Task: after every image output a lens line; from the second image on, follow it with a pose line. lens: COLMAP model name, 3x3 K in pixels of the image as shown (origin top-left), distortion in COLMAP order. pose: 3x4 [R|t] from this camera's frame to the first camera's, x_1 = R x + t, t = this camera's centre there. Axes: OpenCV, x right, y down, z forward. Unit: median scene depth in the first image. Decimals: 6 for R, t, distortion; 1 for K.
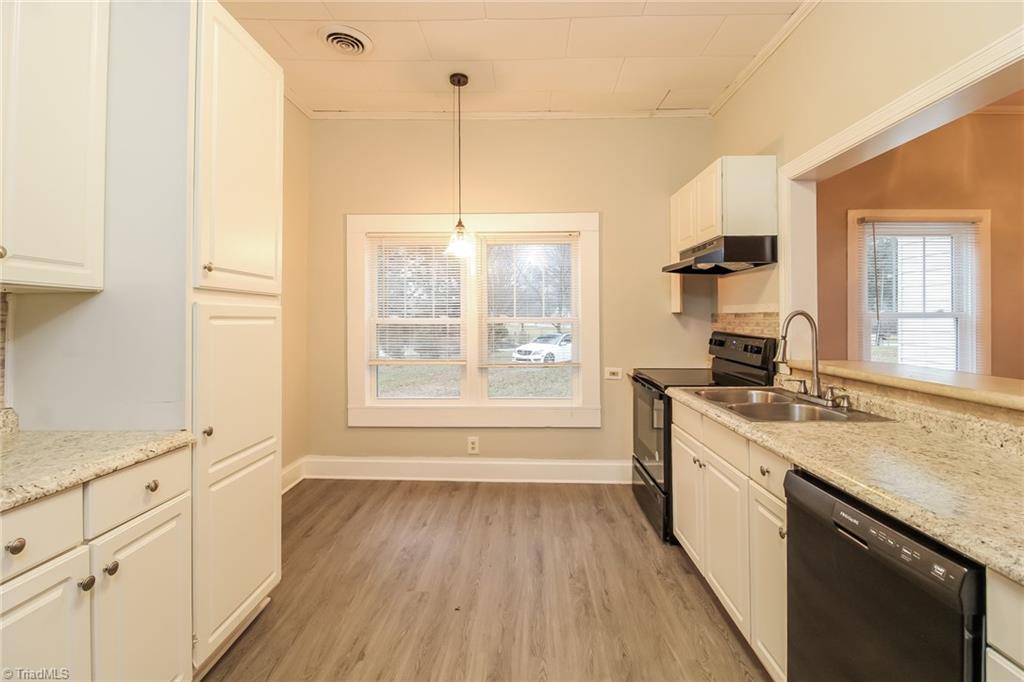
lens RADIAL K [[479.5, 0, 501.5], [0, 479.5, 313.2], [0, 0, 1]] dist [-0.002280, -0.008182]
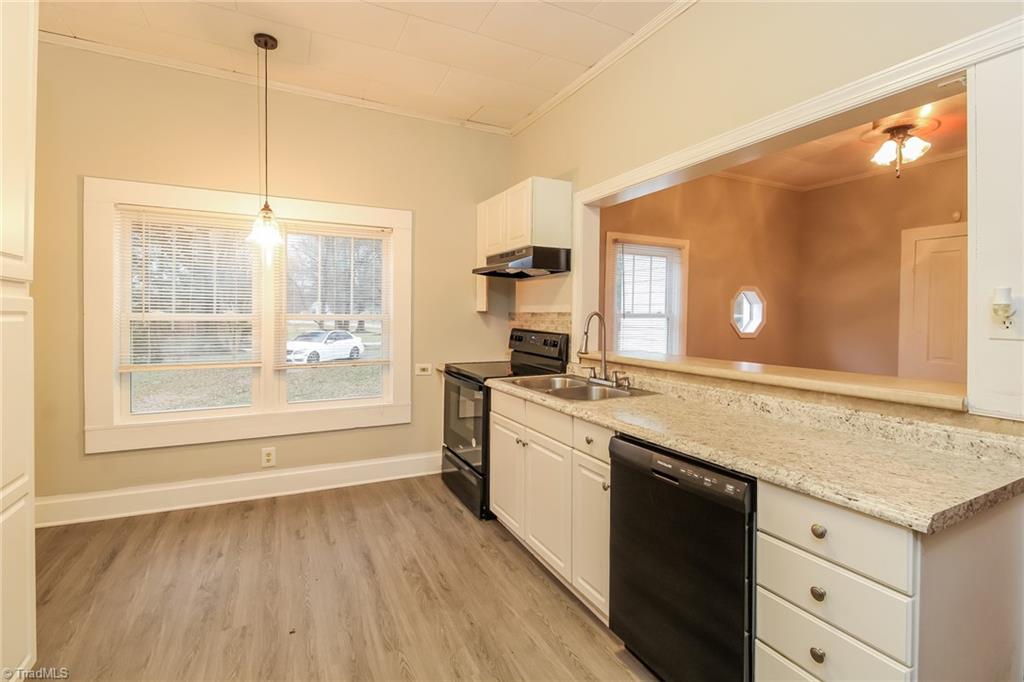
lens RADIAL K [[479.5, 0, 516.9], [0, 479.5, 322.8], [0, 0, 1]] dist [-0.002280, -0.008182]
pose [[0.873860, 0.000811, 0.486178, -0.113605], [-0.013666, 0.999644, 0.022896, -0.001384], [-0.485986, -0.026652, 0.873560, 0.004294]]
